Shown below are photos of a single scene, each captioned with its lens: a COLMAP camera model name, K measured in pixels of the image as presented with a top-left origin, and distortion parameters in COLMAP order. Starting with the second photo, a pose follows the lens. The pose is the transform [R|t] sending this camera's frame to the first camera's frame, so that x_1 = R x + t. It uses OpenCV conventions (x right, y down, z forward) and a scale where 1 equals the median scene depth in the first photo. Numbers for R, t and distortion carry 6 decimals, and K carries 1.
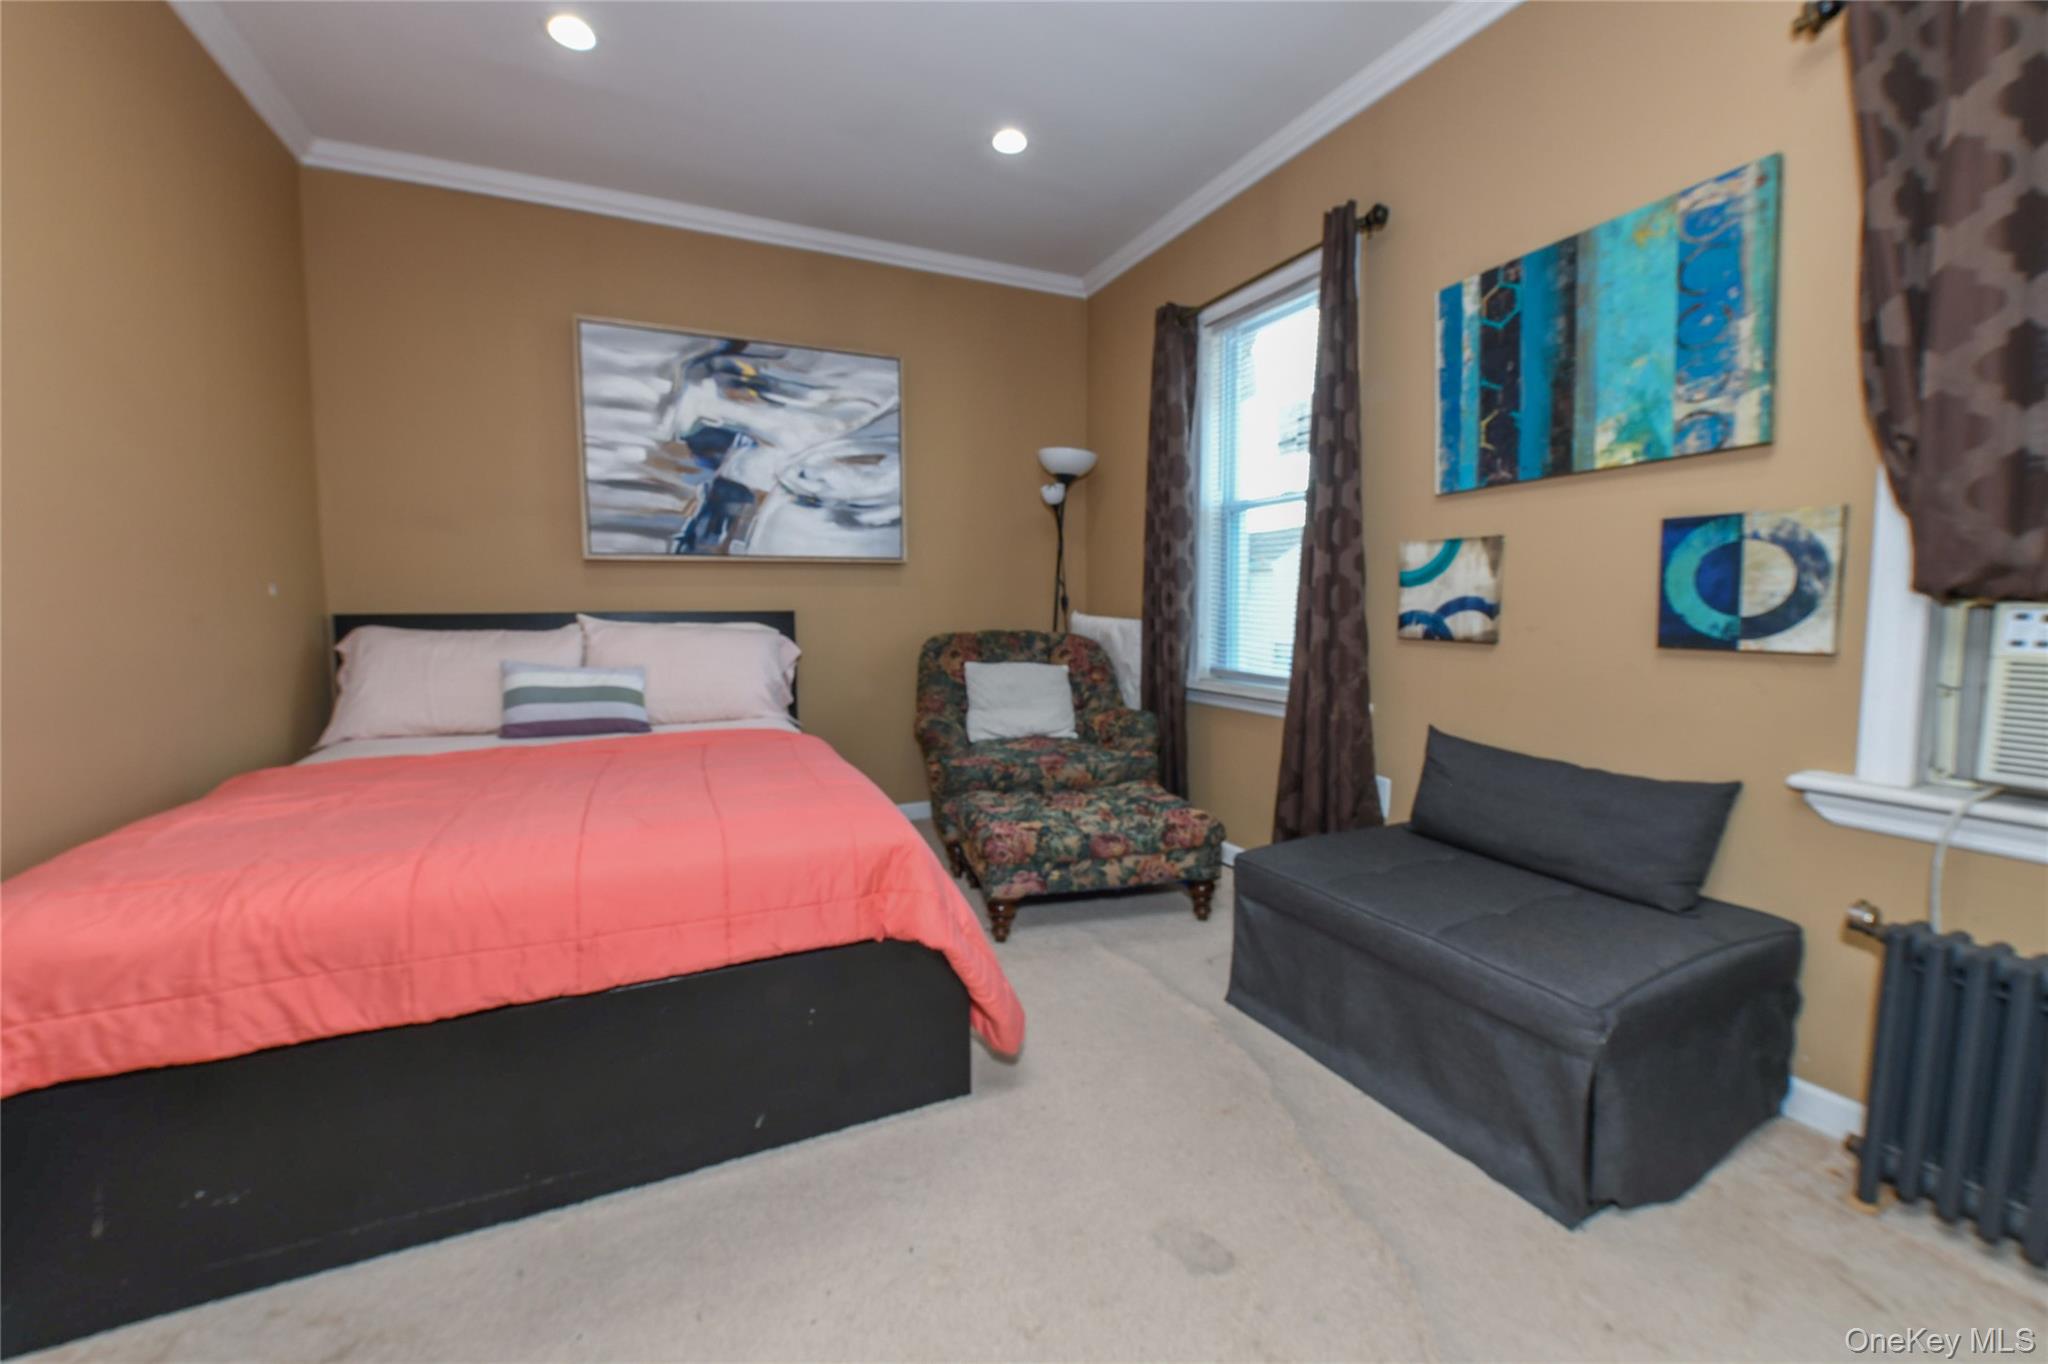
lens RADIAL K [[794.0, 0, 1037.5], [0, 794.0, 692.1], [0, 0, 1]] dist [-0.001438, -0.003942]
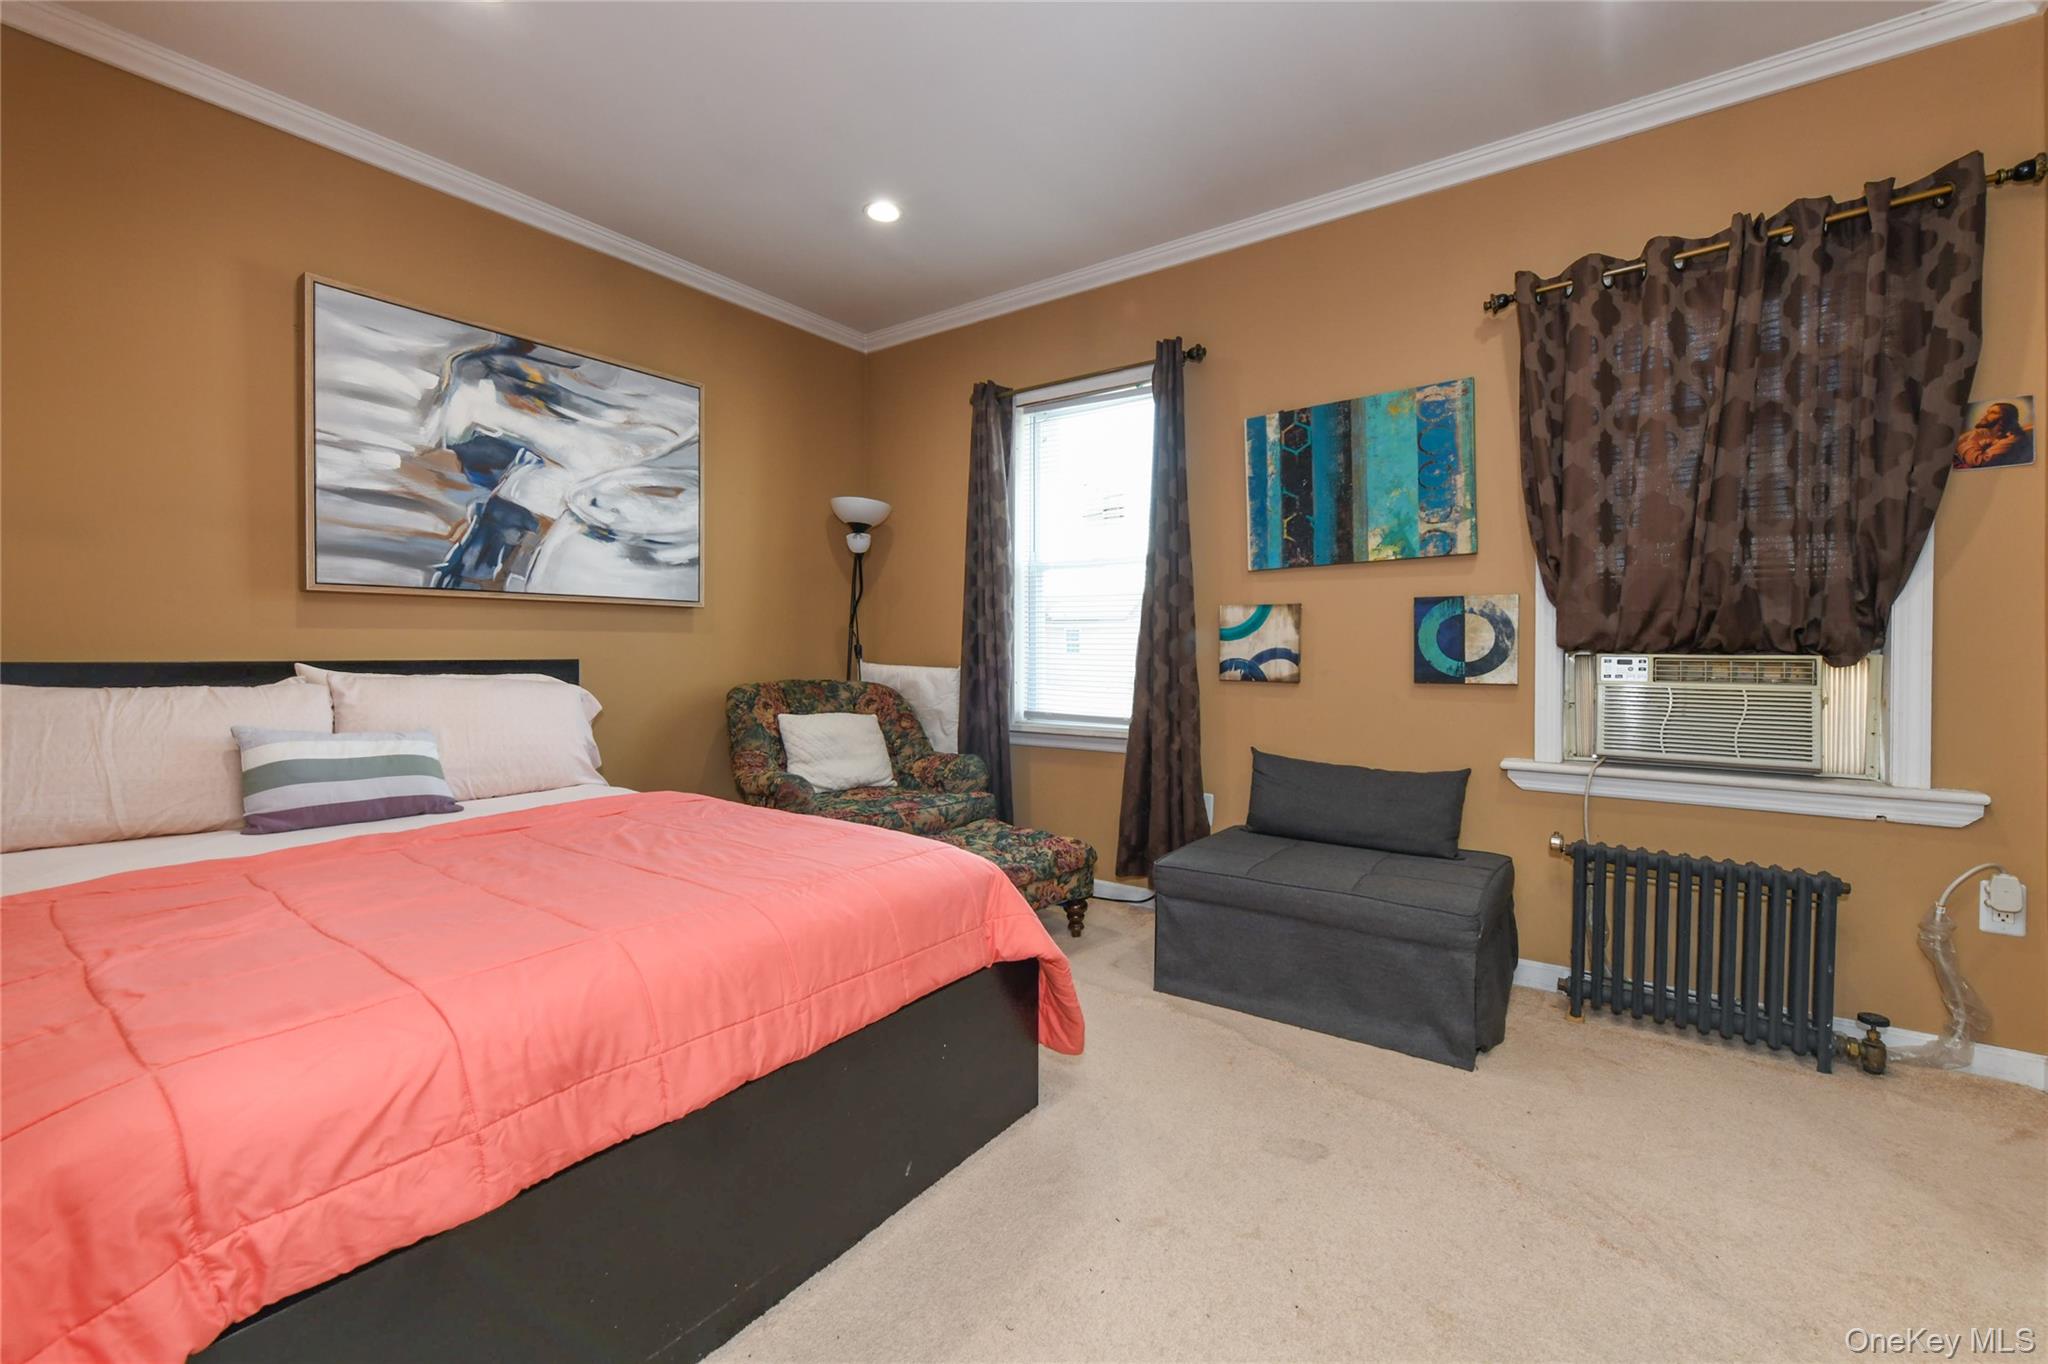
lens RADIAL K [[840.7, 0, 1027.7], [0, 840.7, 693.9], [0, 0, 1]] dist [0.003206, -0.000239]
pose [[0.875348, -0.019171, 0.483113, -0.437403], [0.049513, 0.997515, -0.050129, 0.004720], [-0.480951, 0.067801, 0.874122, -0.019569]]
